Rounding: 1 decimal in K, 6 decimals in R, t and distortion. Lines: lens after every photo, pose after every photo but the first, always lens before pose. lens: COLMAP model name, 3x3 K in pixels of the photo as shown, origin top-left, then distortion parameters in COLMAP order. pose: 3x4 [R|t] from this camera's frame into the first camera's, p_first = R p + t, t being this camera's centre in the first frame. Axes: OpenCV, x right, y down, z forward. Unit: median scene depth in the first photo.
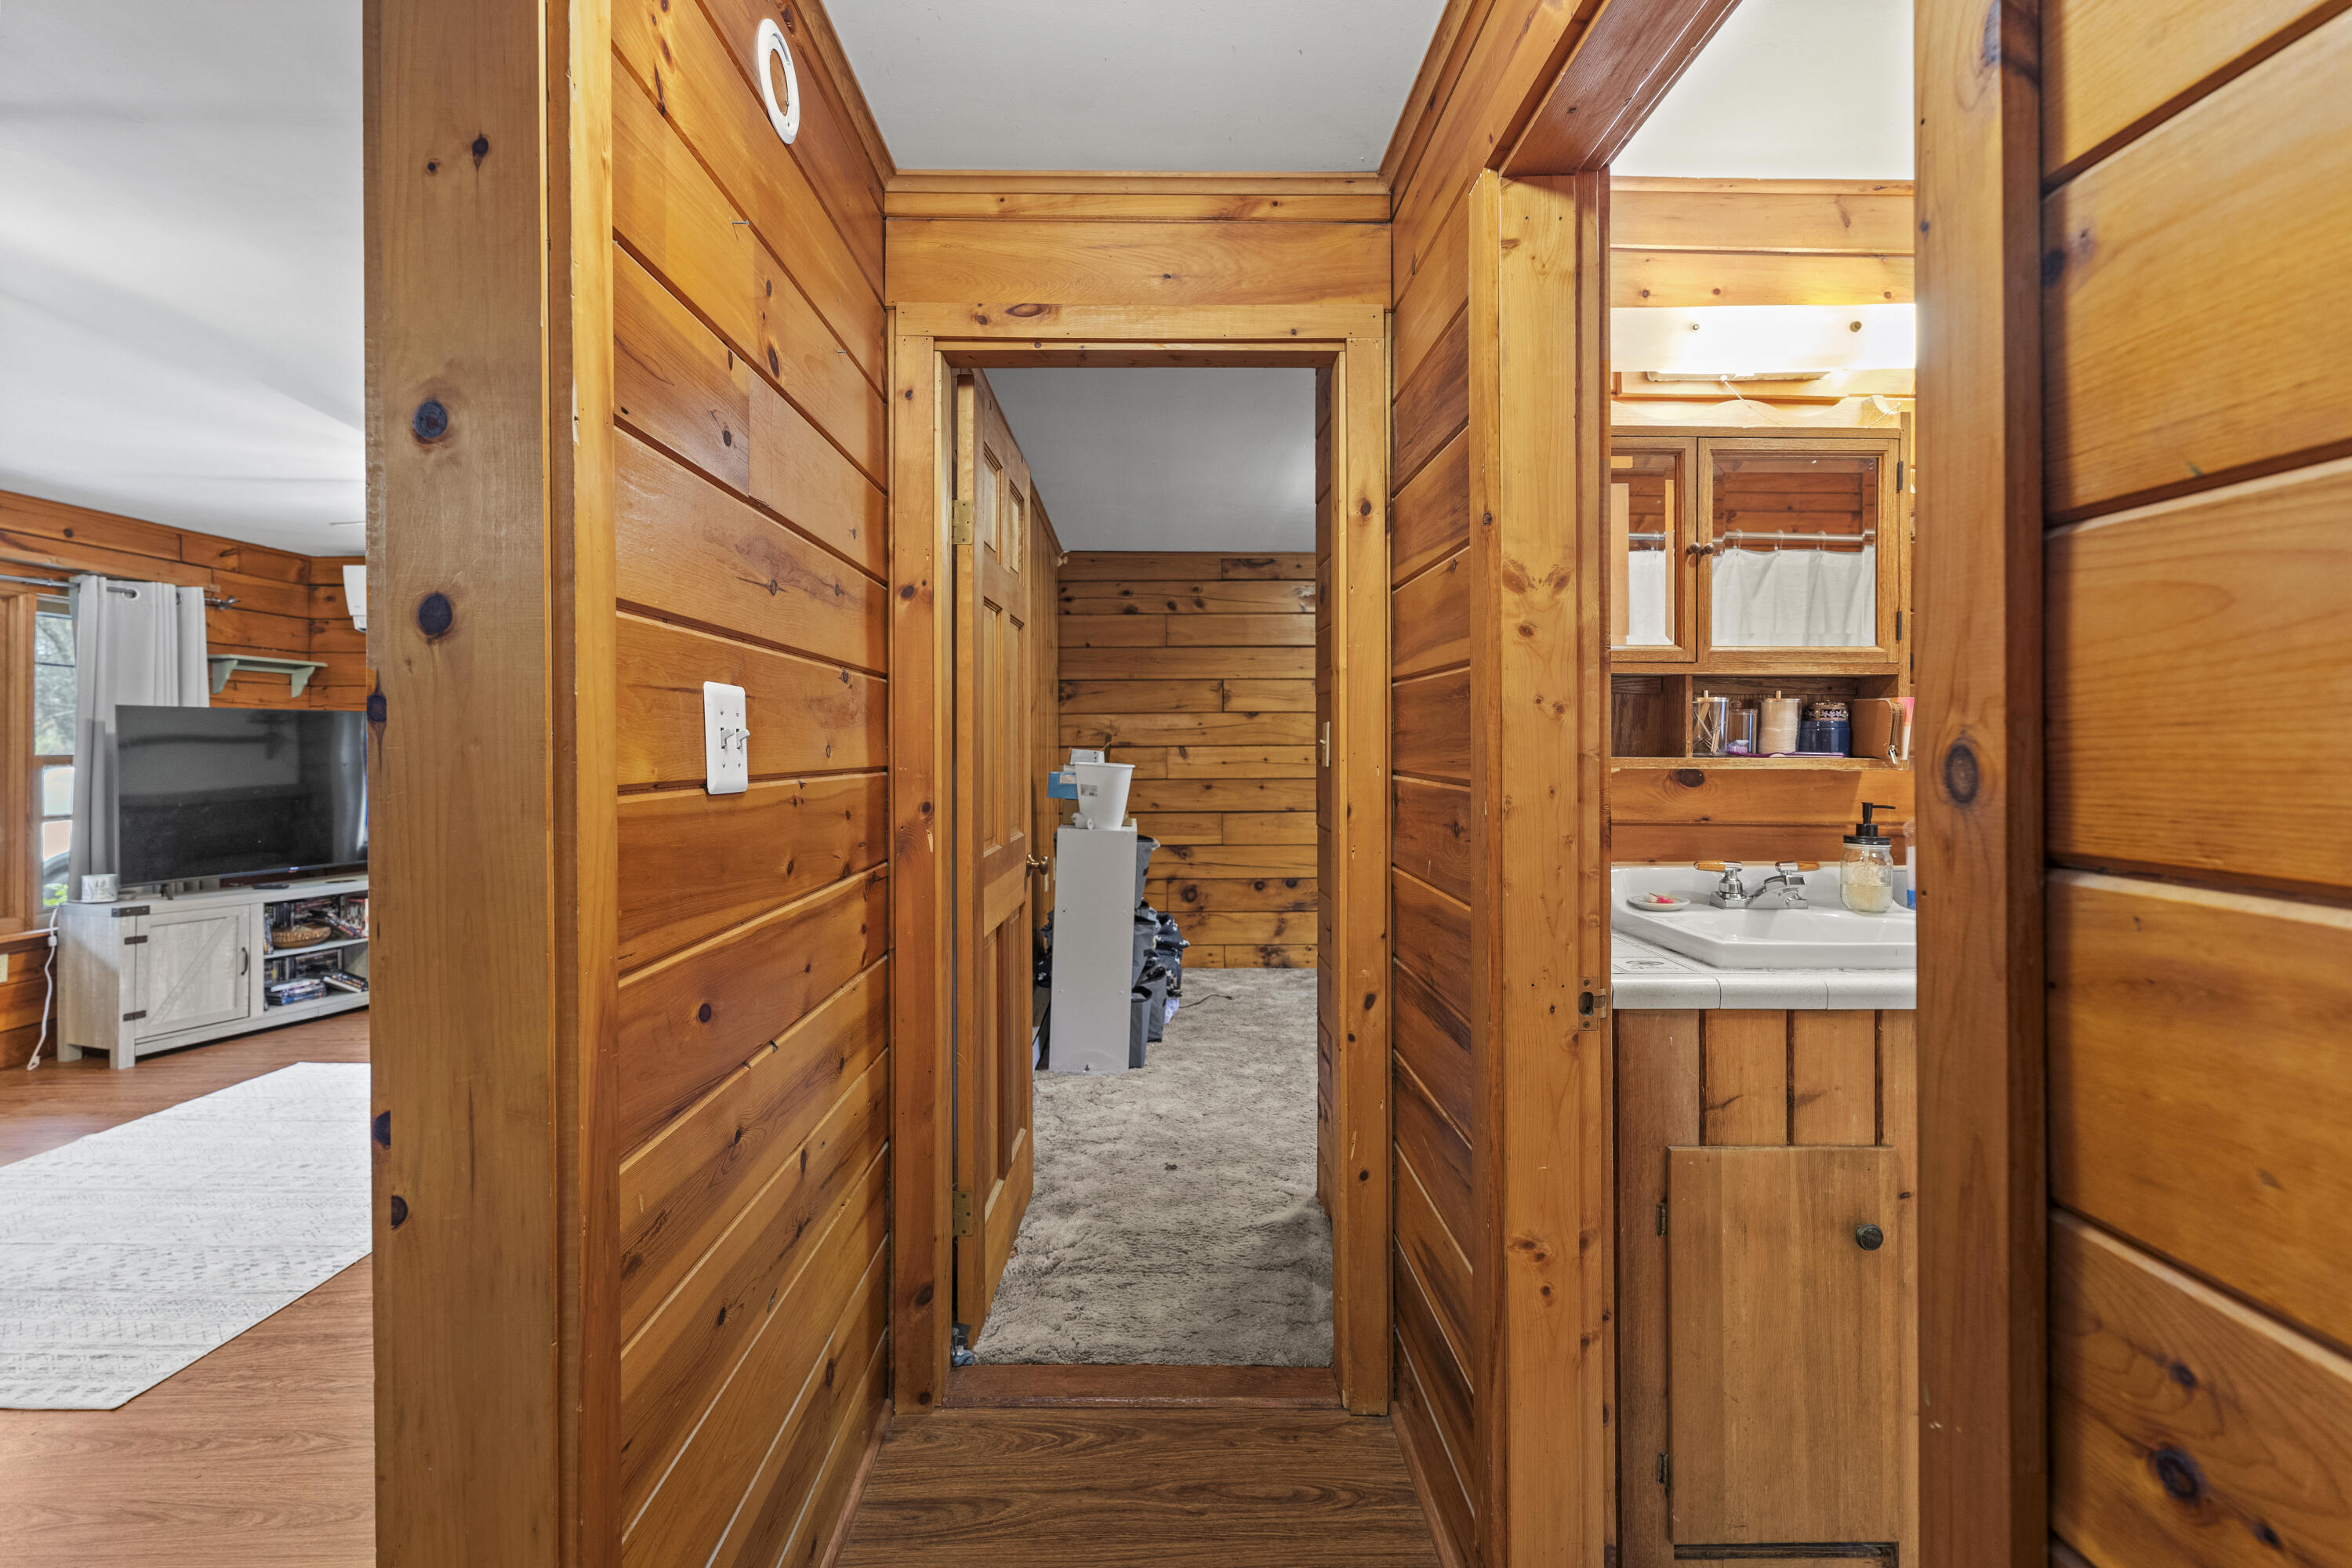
lens RADIAL K [[1053.3, 0, 1159.8], [0, 1053.3, 742.6], [0, 0, 1]] dist [0.000693, 0.000002]
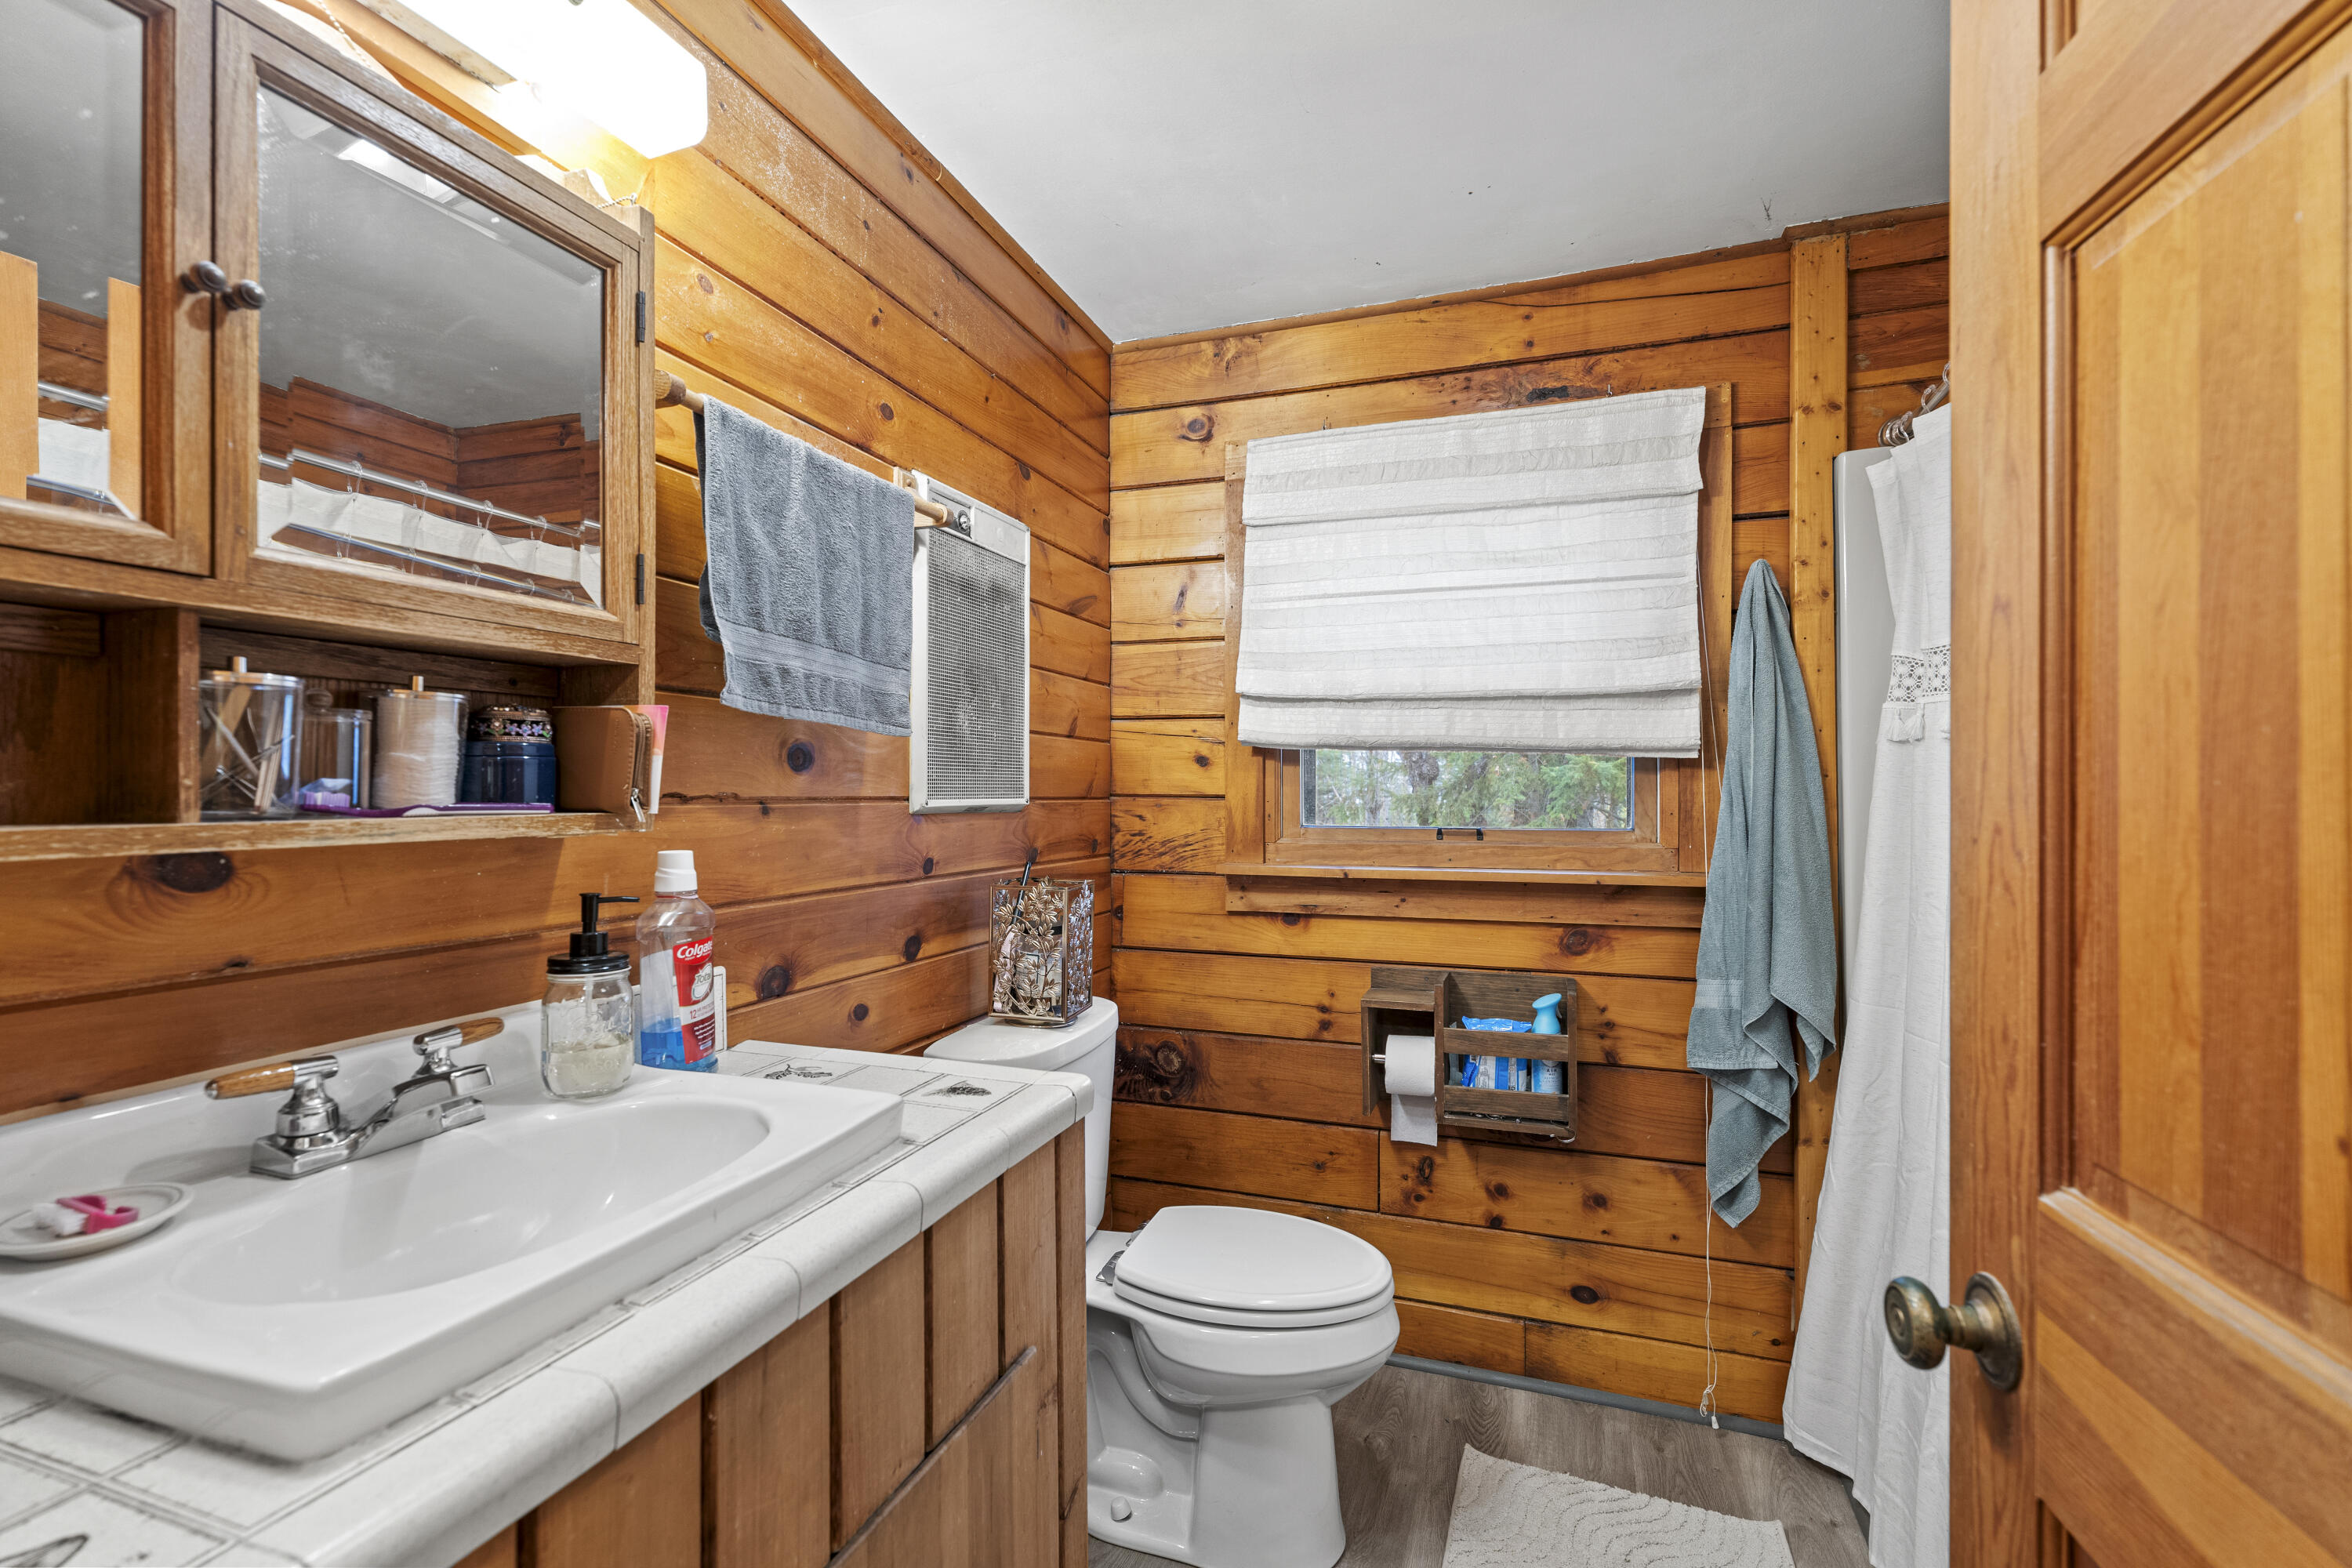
lens RADIAL K [[1053.3, 0, 1178.0], [0, 1053.3, 786.6], [0, 0, 1]] dist [0.000693, 0.000002]
pose [[0.343488, -0.002749, 0.939153, 0.258773], [0.001287, 0.999996, 0.002456, 0.000280], [-0.939156, 0.000365, 0.343490, 0.516246]]
